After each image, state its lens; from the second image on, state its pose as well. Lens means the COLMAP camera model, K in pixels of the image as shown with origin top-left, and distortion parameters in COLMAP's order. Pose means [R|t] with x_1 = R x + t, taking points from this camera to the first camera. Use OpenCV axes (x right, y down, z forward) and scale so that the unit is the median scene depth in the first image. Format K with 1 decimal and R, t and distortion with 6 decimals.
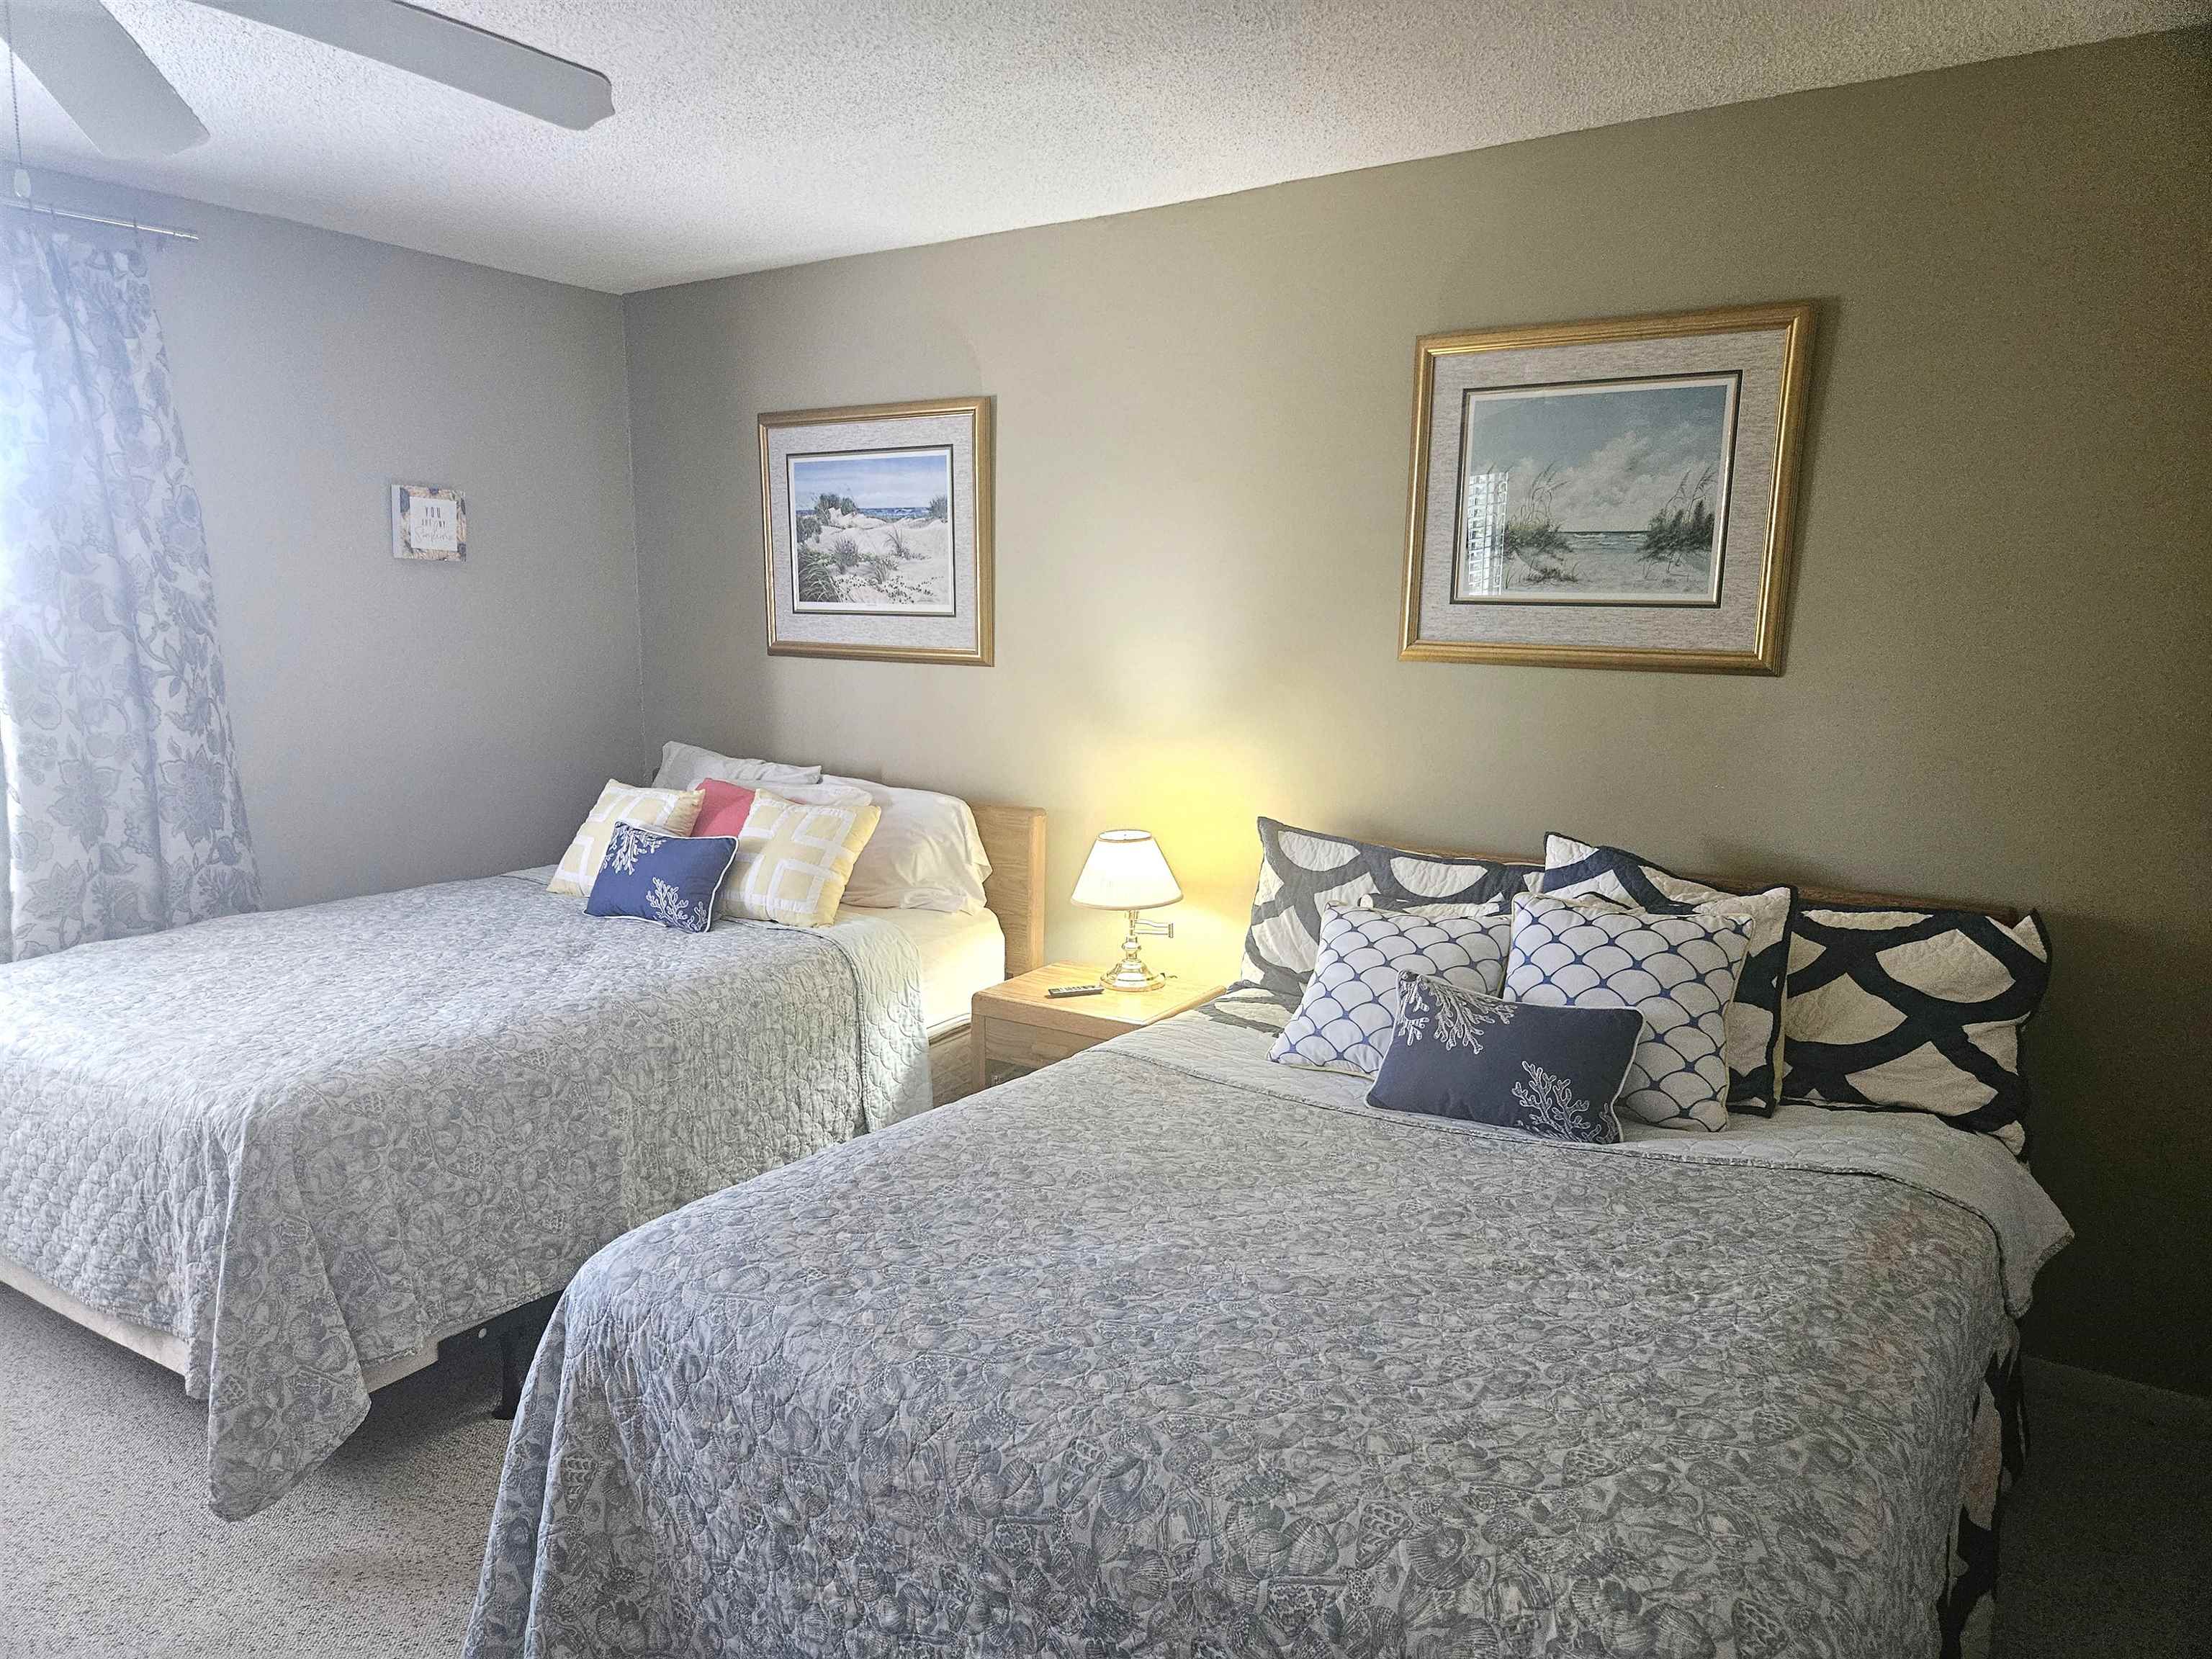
lens RADIAL K [[1478.1, 0, 1108.6], [0, 1478.1, 832.2], [0, 0, 1]] dist [0.025419, -0.007328]
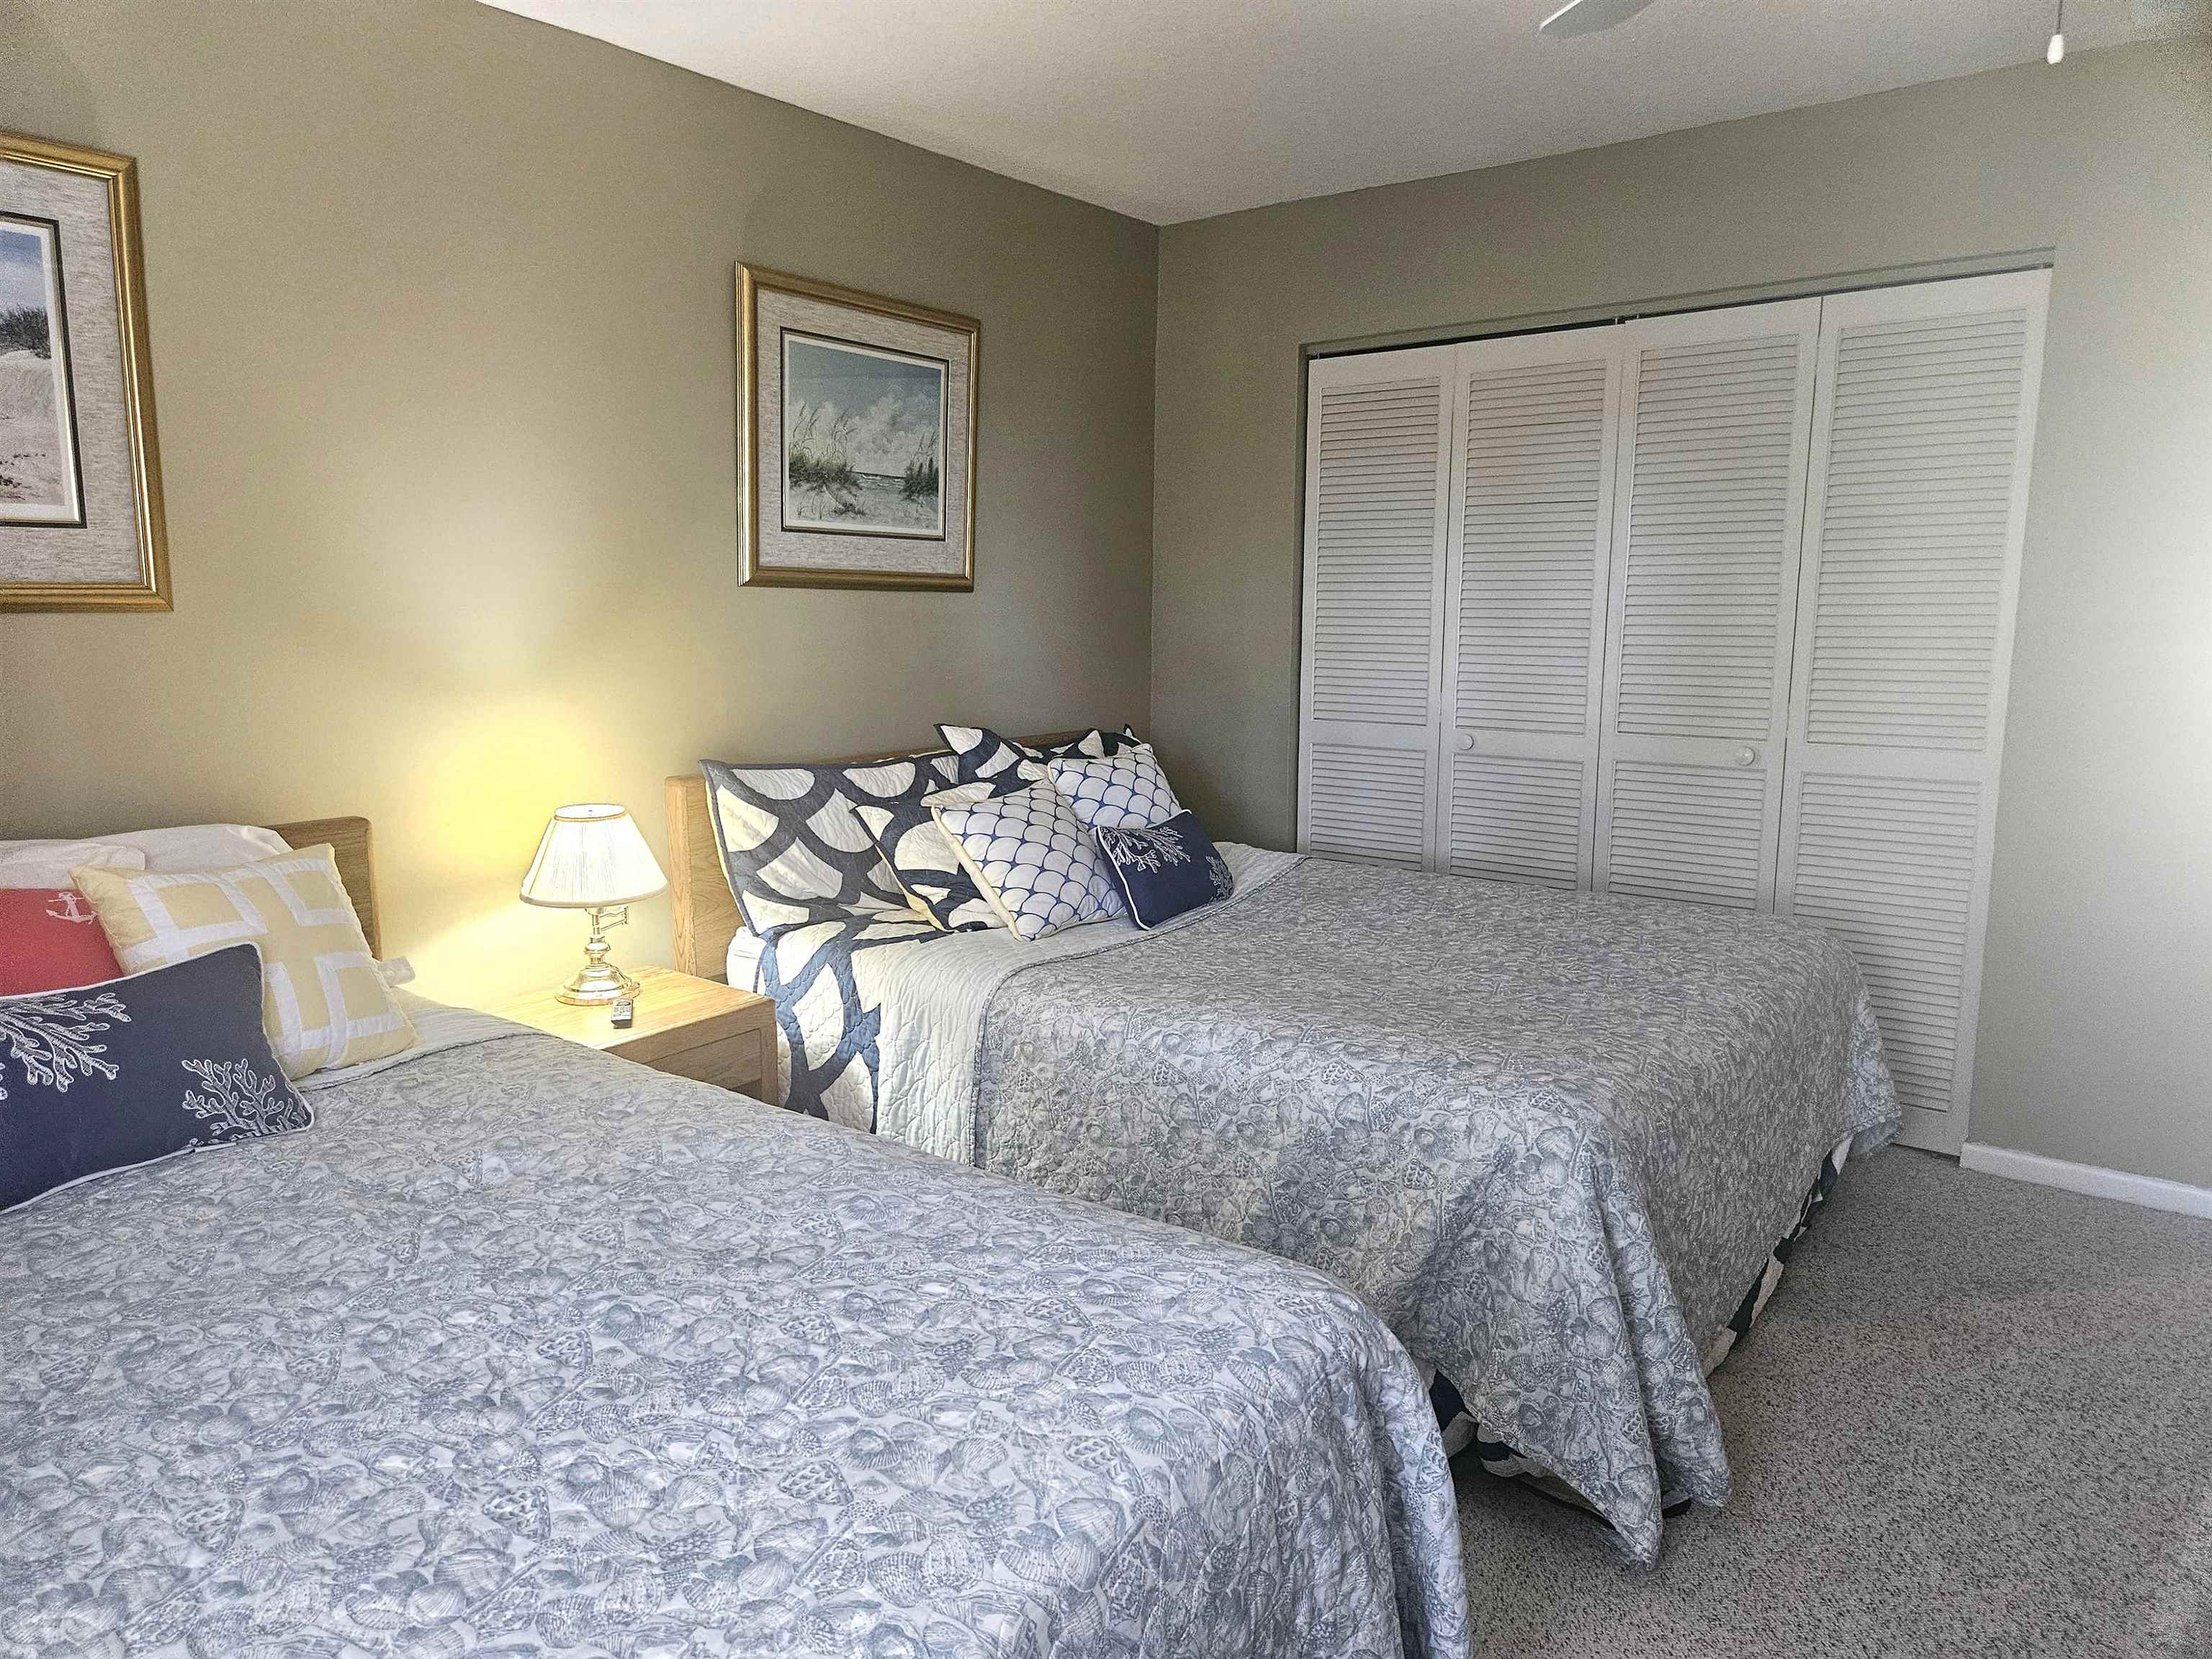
lens RADIAL K [[1478.1, 0, 1107.3], [0, 1478.1, 823.1], [0, 0, 1]] dist [0.025419, -0.007328]
pose [[0.076599, -0.188265, 0.979127, -0.868024], [0.110124, 0.977601, 0.179356, -0.119967], [-0.990962, 0.094087, 0.095615, 0.719329]]
